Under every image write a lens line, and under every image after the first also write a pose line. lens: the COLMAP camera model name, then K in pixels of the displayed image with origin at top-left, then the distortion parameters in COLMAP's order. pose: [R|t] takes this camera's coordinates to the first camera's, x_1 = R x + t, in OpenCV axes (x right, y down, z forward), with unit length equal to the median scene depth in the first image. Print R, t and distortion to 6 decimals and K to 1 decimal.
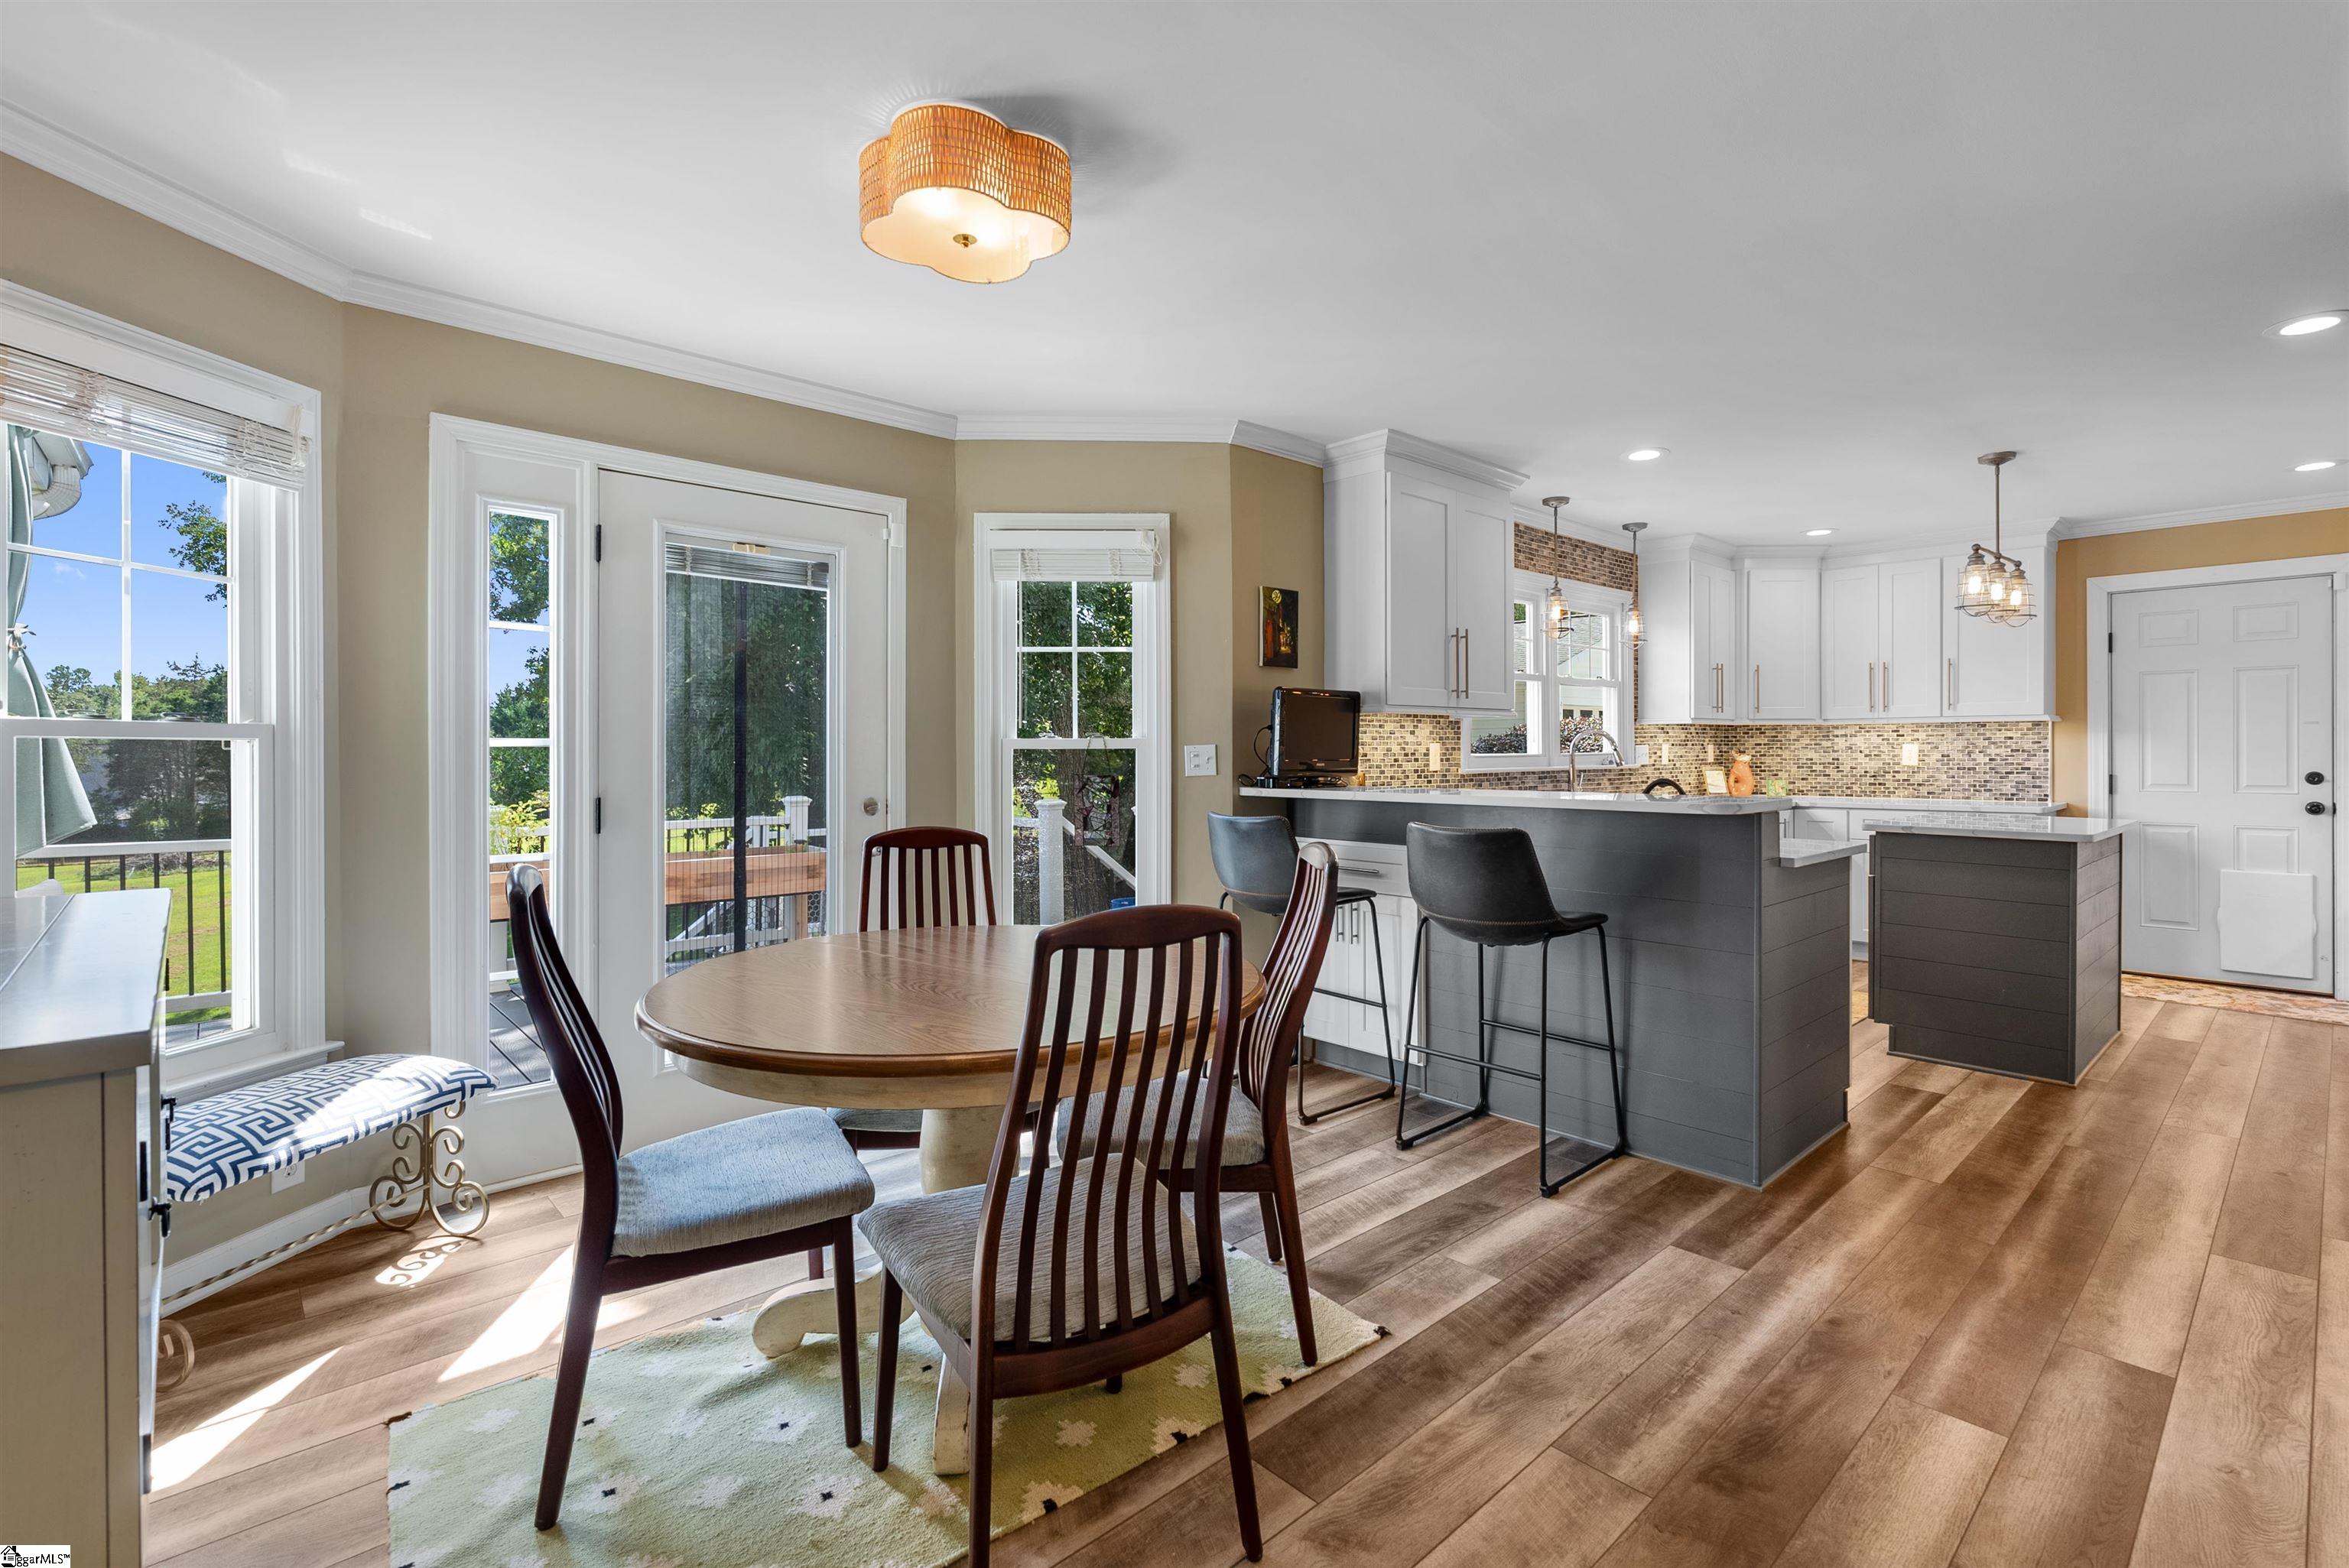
lens RADIAL K [[1076.7, 0, 1175.1], [0, 1076.7, 753.6], [0, 0, 1]] dist [-0.000604, 0.001455]
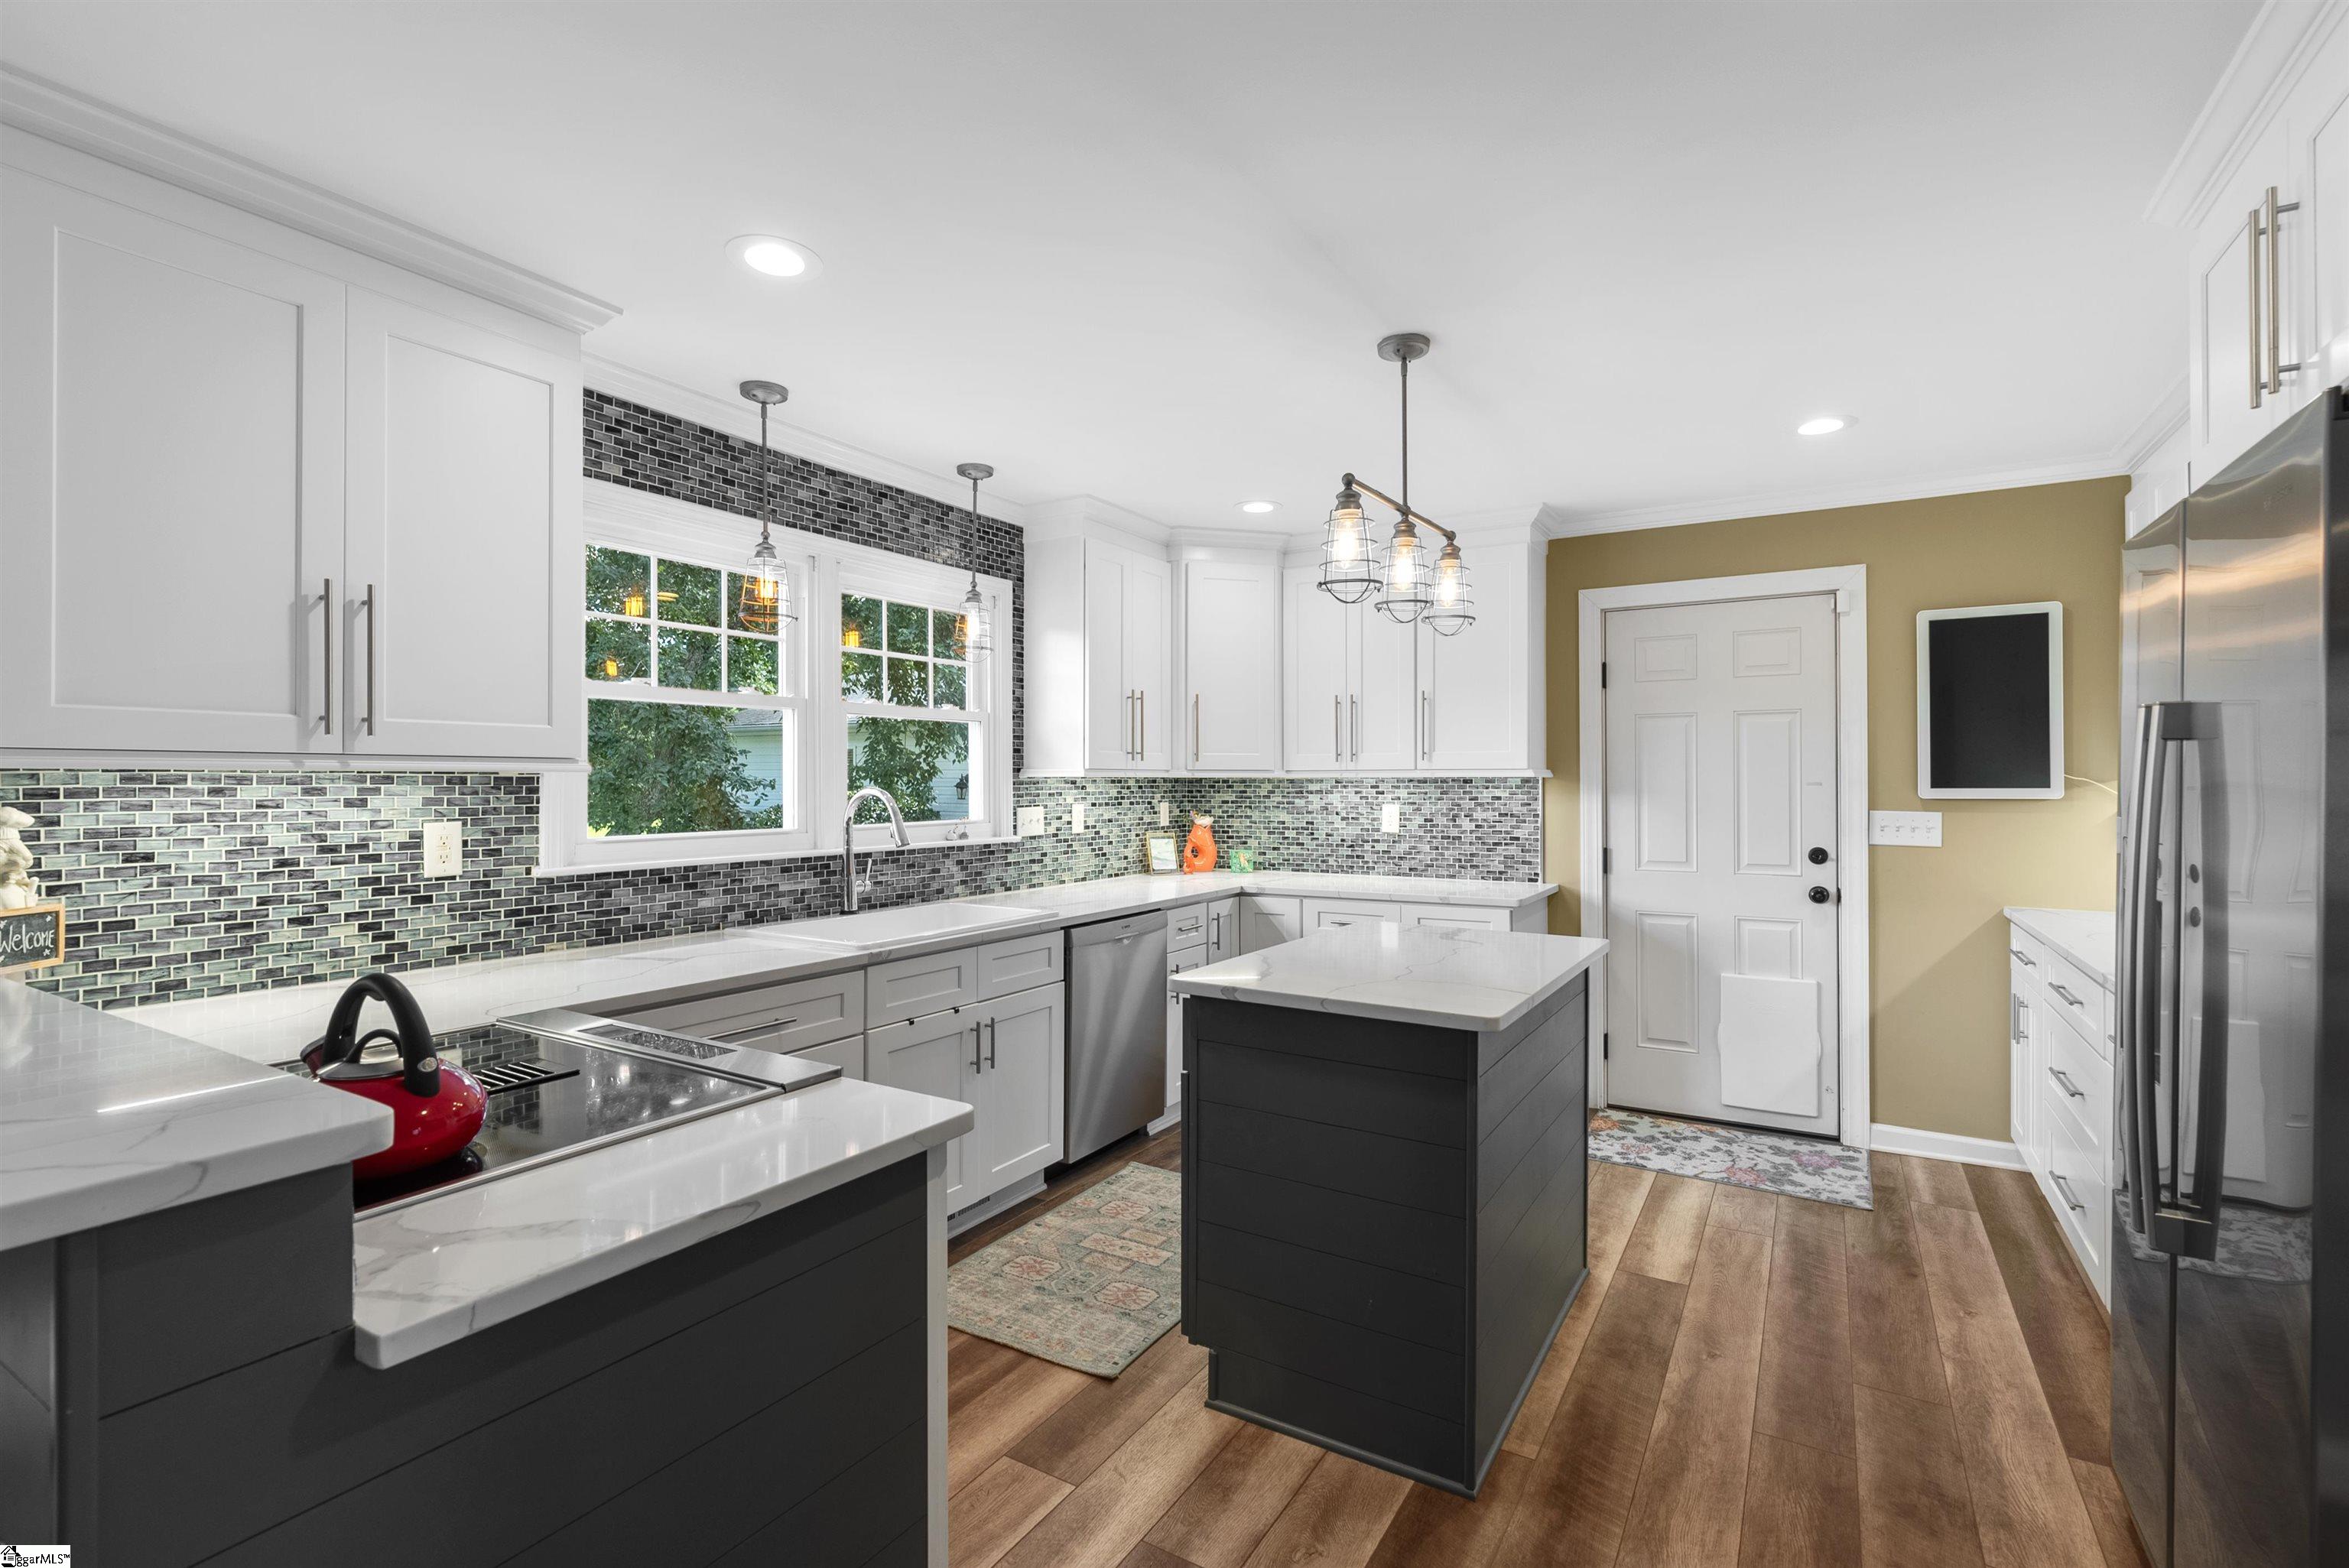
lens RADIAL K [[1063.7, 0, 1177.7], [0, 1063.7, 773.1], [0, 0, 1]] dist [-0.004716, 0.000656]
pose [[0.960490, 0.005905, 0.278252, 0.410239], [-0.002353, 0.999911, -0.013095, -0.025439], [-0.278304, 0.011923, 0.960419, 0.402104]]
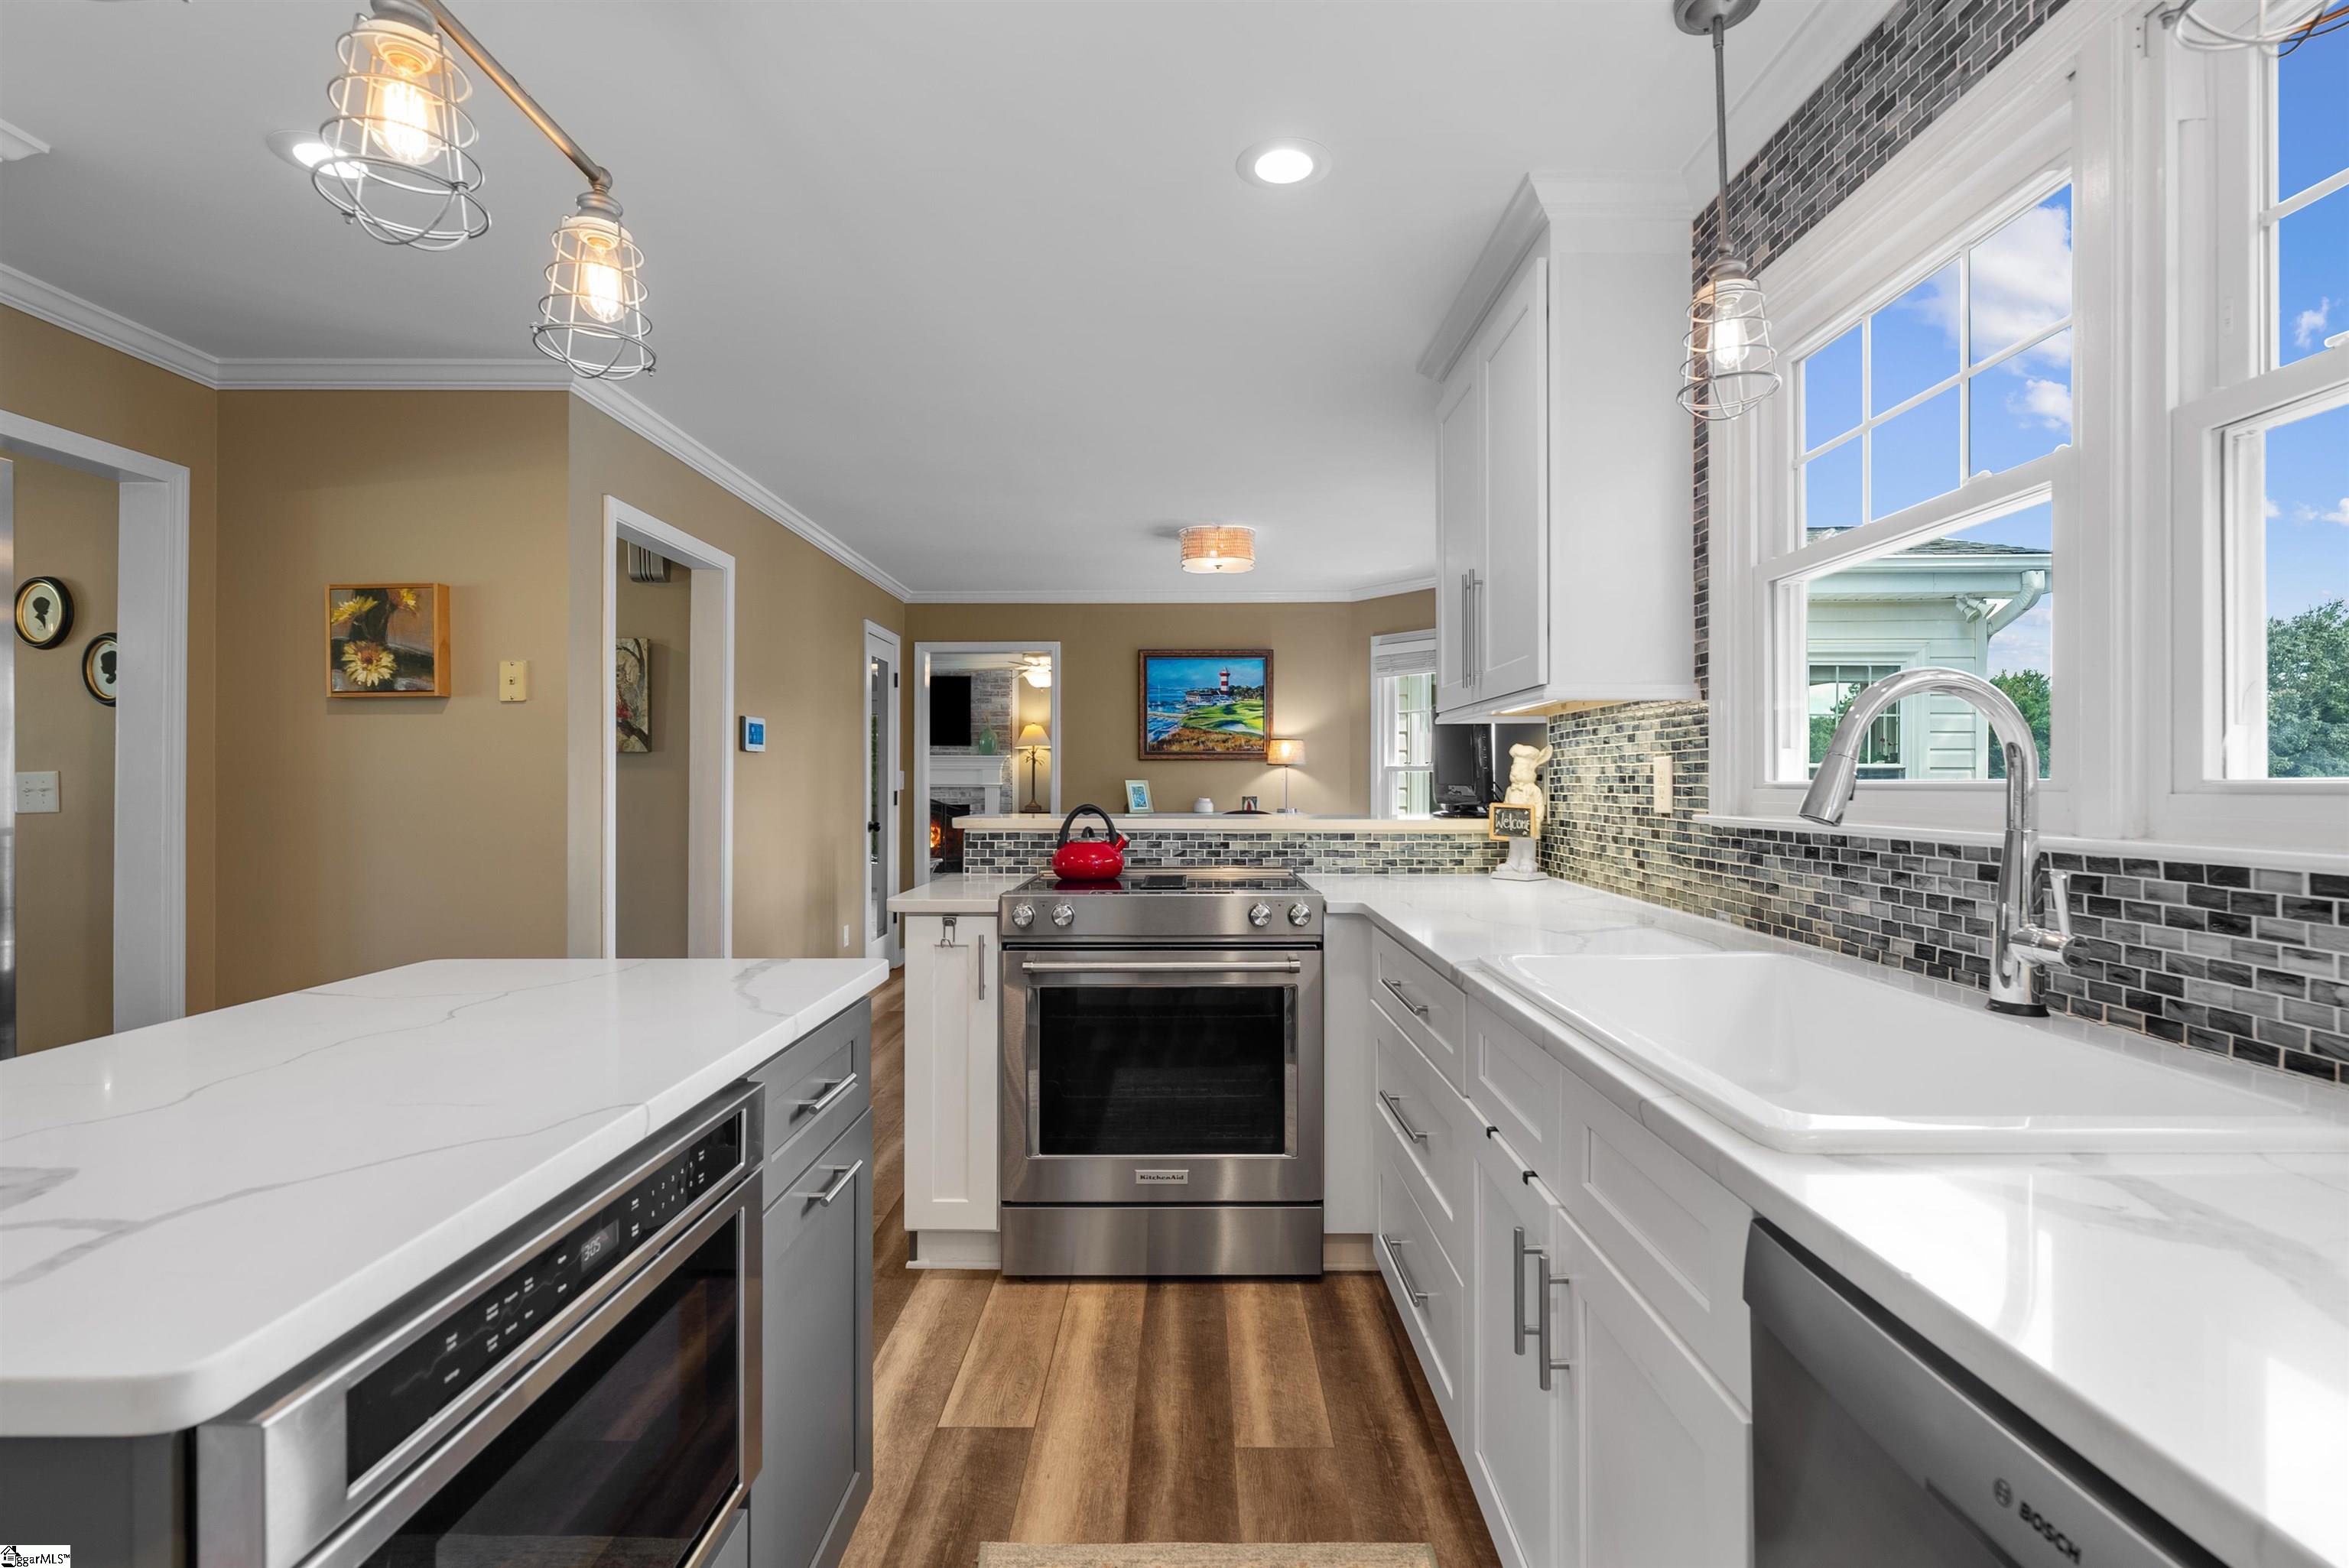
lens RADIAL K [[1063.7, 0, 1177.7], [0, 1063.7, 773.1], [0, 0, 1]] dist [-0.004716, 0.000656]
pose [[-0.681345, -0.003701, -0.731953, 0.700548], [-0.002304, 0.999993, -0.002911, -0.000085], [0.731959, -0.000297, -0.681349, 1.103003]]
